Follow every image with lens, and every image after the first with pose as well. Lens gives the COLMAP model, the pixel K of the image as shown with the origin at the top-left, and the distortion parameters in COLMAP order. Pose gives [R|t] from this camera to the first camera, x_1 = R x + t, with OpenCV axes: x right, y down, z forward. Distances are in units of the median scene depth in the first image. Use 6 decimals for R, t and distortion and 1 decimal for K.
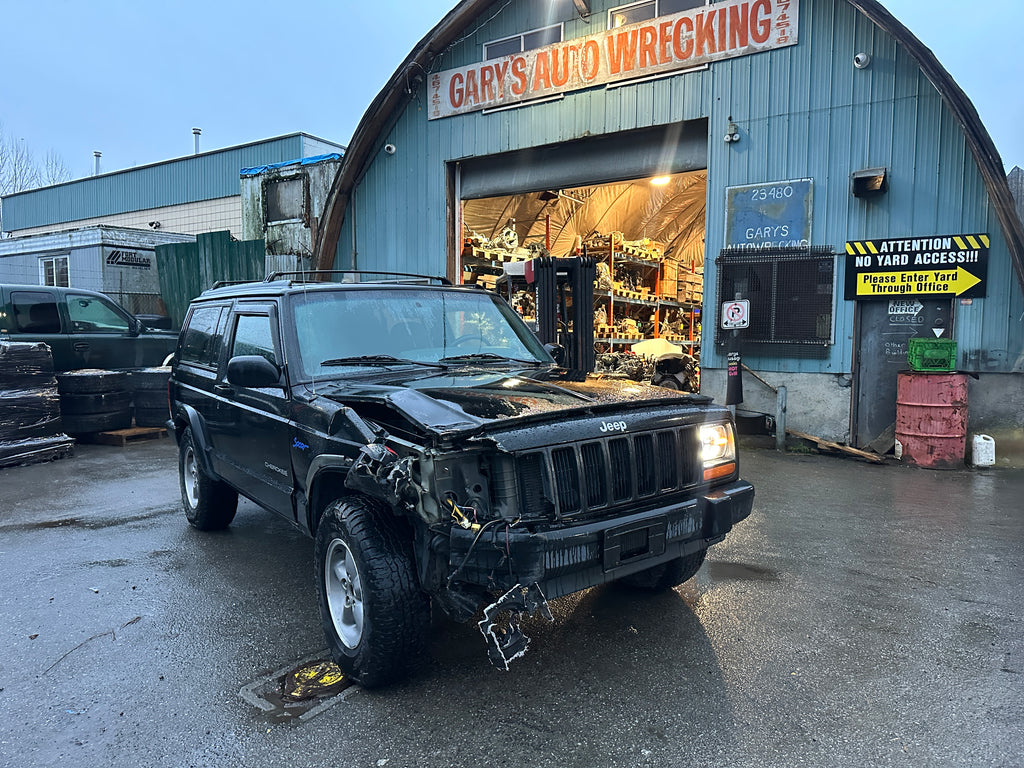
lens RADIAL K [[713.3, 0, 501.1], [0, 713.3, 383.8], [0, 0, 1]] dist [0.044183, -0.054481]
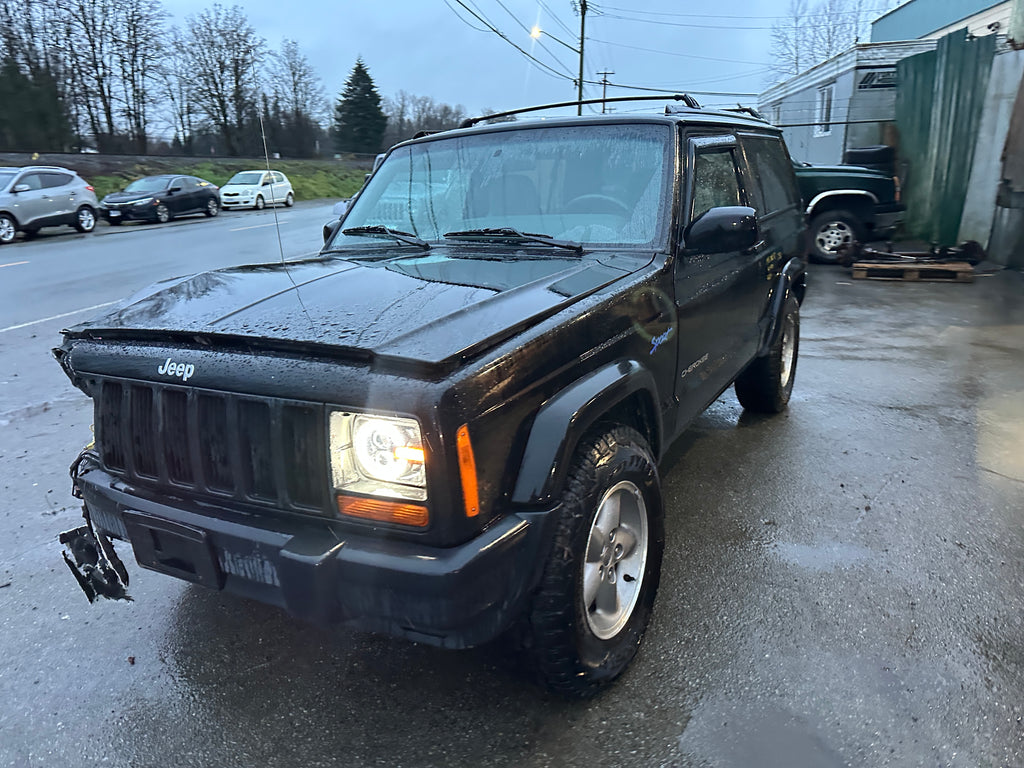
lens RADIAL K [[713.3, 0, 513.3], [0, 713.3, 375.1], [0, 0, 1]] dist [0.044183, -0.054481]
pose [[0.430307, 0.232339, -0.872270, 0.295559], [-0.034902, 0.969868, 0.241118, -0.034785], [0.902008, -0.073311, 0.425450, 0.350505]]
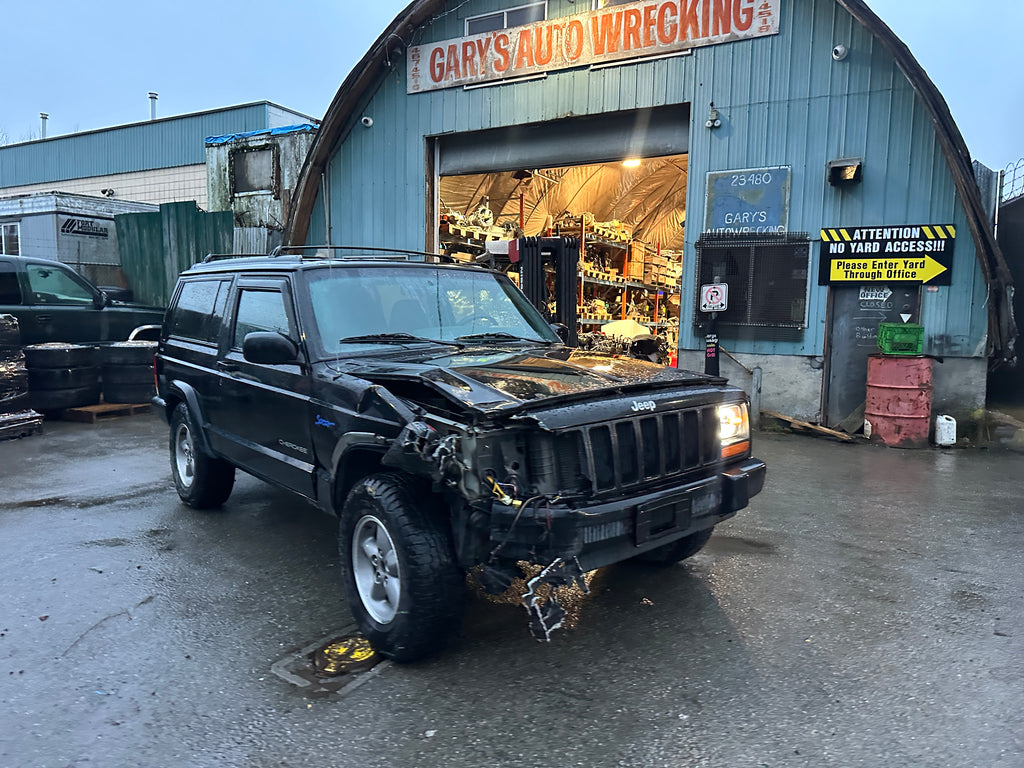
lens RADIAL K [[713.3, 0, 511.2], [0, 713.3, 378.7], [0, 0, 1]] dist [0.044183, -0.054481]
pose [[0.997287, 0.008683, 0.073103, -0.038375], [-0.010351, 0.999694, 0.022470, -0.000191], [-0.072886, -0.023166, 0.997071, -0.004140]]
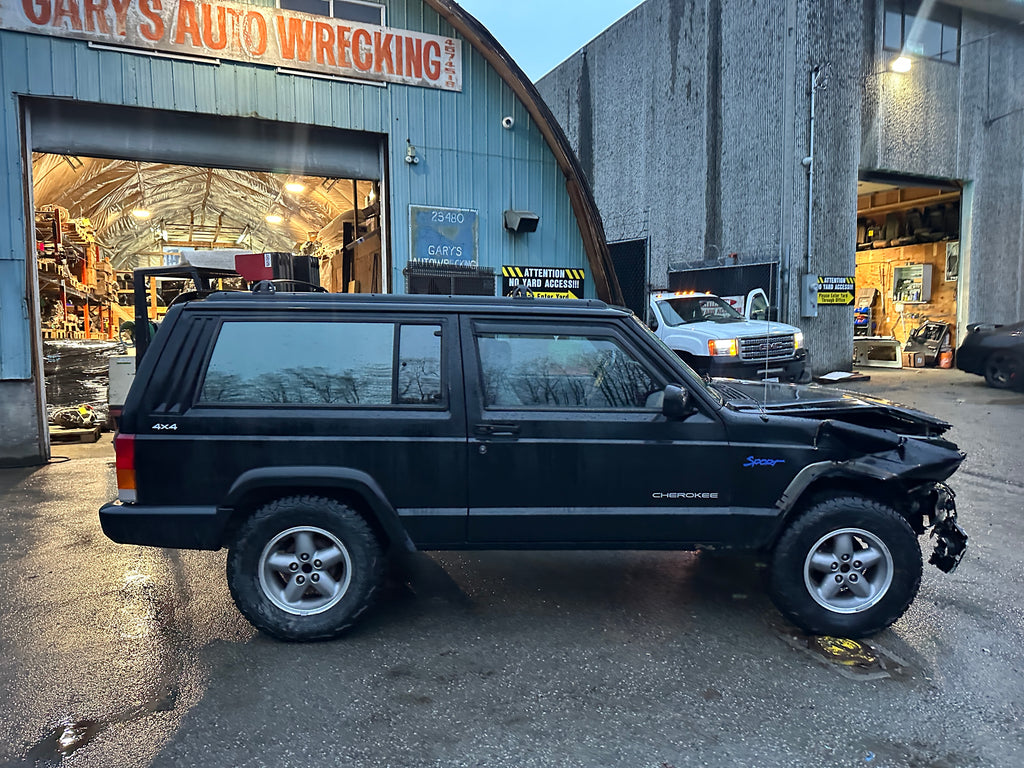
lens RADIAL K [[713.3, 0, 512.6], [0, 713.3, 394.4], [0, 0, 1]] dist [0.044183, -0.054481]
pose [[0.552399, -0.079370, 0.829793, -0.557496], [0.060111, 0.996658, 0.055314, -0.039858], [-0.831410, 0.019324, 0.555324, 0.289731]]
